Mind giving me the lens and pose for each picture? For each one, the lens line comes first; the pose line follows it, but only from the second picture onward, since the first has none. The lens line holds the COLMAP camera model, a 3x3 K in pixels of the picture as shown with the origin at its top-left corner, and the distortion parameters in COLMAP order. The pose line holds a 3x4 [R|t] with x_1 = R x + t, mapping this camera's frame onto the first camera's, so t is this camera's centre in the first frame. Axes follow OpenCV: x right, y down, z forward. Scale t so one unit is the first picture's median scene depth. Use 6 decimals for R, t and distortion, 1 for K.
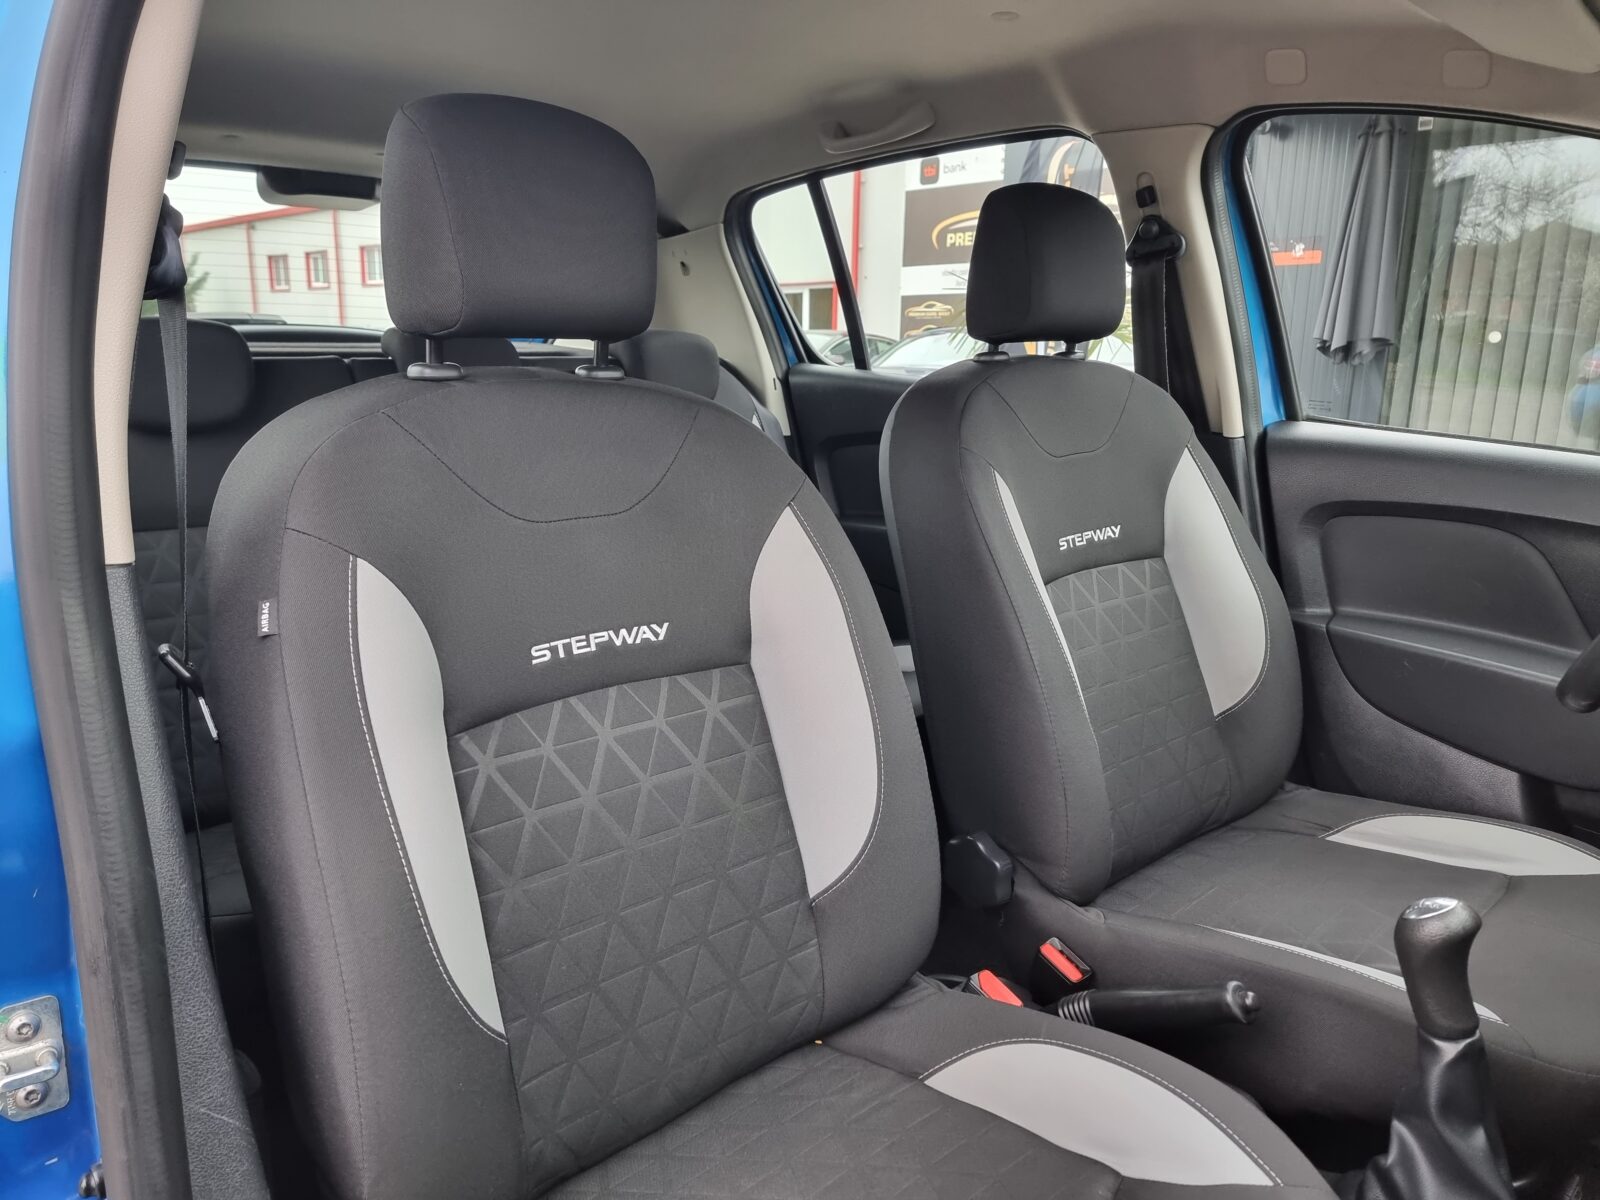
lens RADIAL K [[1136.7, 0, 800.0], [0, 1136.7, 600.0], [0, 0, 1]] dist [0.068954, -0.056410]
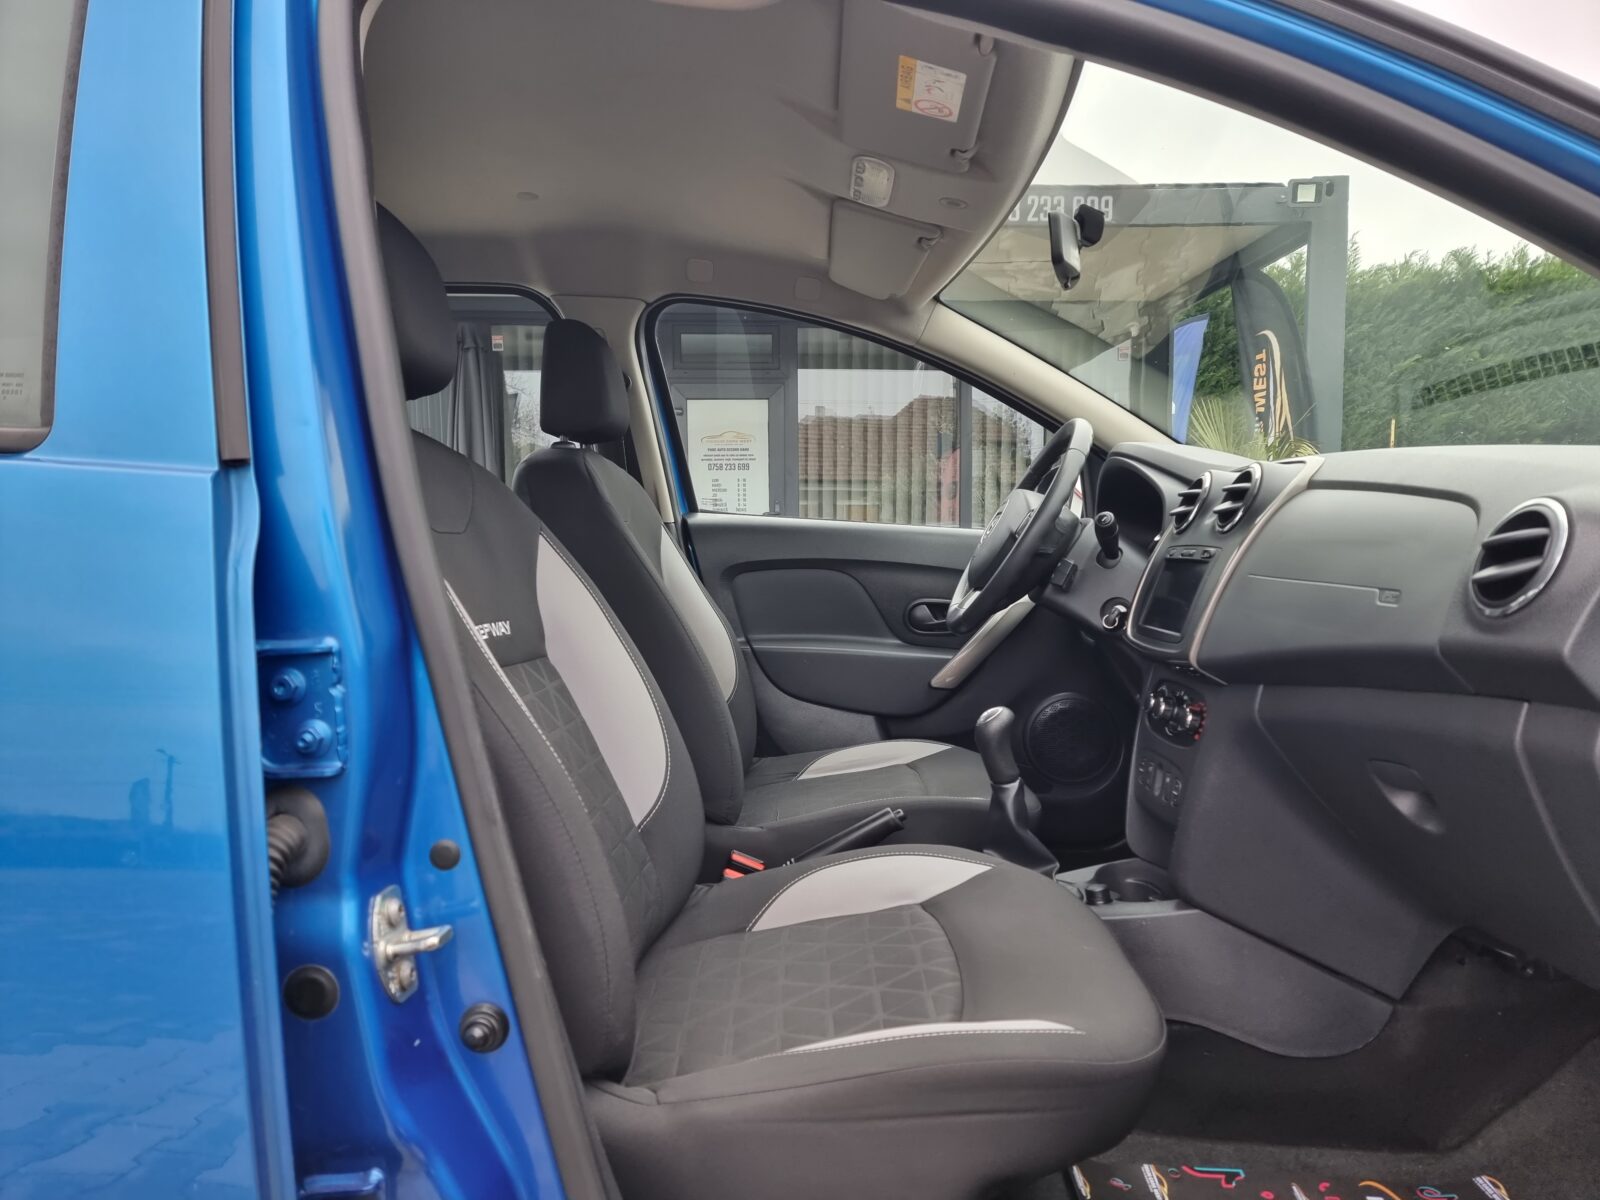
lens RADIAL K [[1136.7, 0, 800.0], [0, 1136.7, 600.0], [0, 0, 1]] dist [0.068954, -0.056410]
pose [[0.686244, -0.044902, 0.725984, -0.584492], [0.171336, 0.979986, -0.101345, 0.131515], [-0.706904, 0.193935, 0.680203, -0.032203]]
